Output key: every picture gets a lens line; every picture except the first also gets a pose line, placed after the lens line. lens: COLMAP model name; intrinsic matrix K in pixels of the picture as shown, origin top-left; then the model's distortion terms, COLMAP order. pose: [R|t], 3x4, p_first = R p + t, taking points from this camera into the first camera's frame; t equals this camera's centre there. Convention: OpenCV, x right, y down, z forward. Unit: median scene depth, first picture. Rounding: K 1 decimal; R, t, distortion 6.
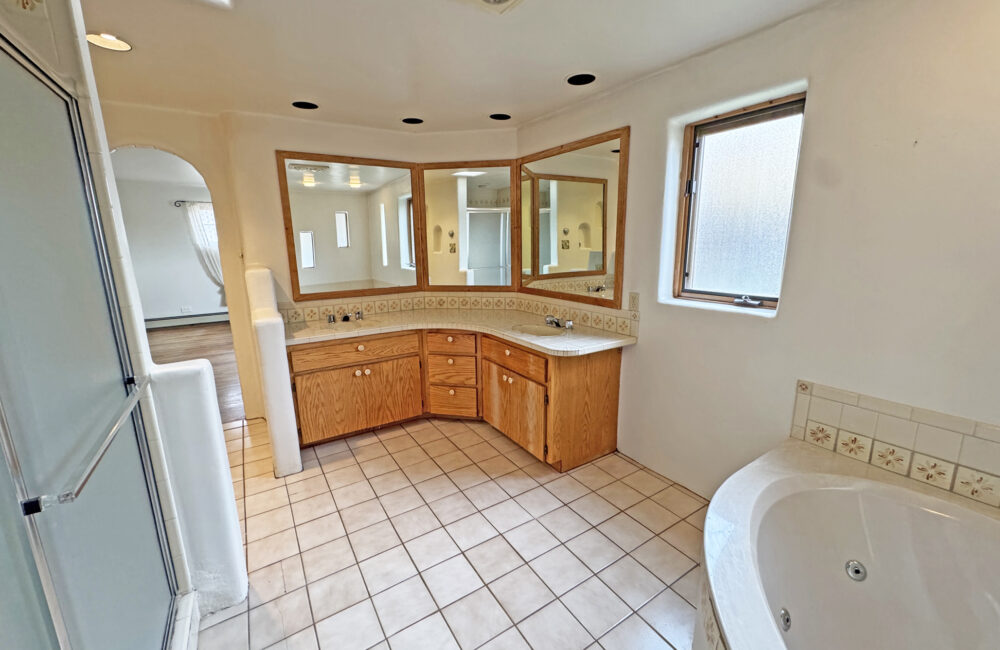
lens RADIAL K [[397.2, 0, 499.1], [0, 397.2, 324.4], [0, 0, 1]] dist [-0.002768, 0.000591]
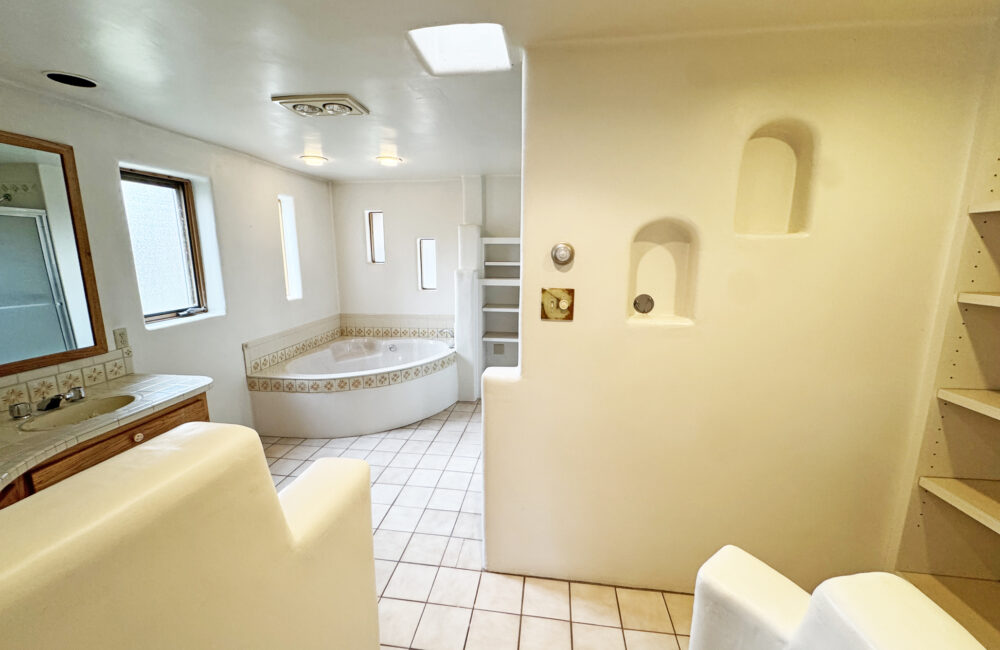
lens RADIAL K [[397.2, 0, 498.4], [0, 397.2, 327.1], [0, 0, 1]] dist [-0.002768, 0.000591]
pose [[-0.766649, -0.107764, 0.632958, -1.254362], [0.140926, 0.933533, 0.329630, -0.356848], [-0.626409, 0.341911, -0.700506, 1.464835]]
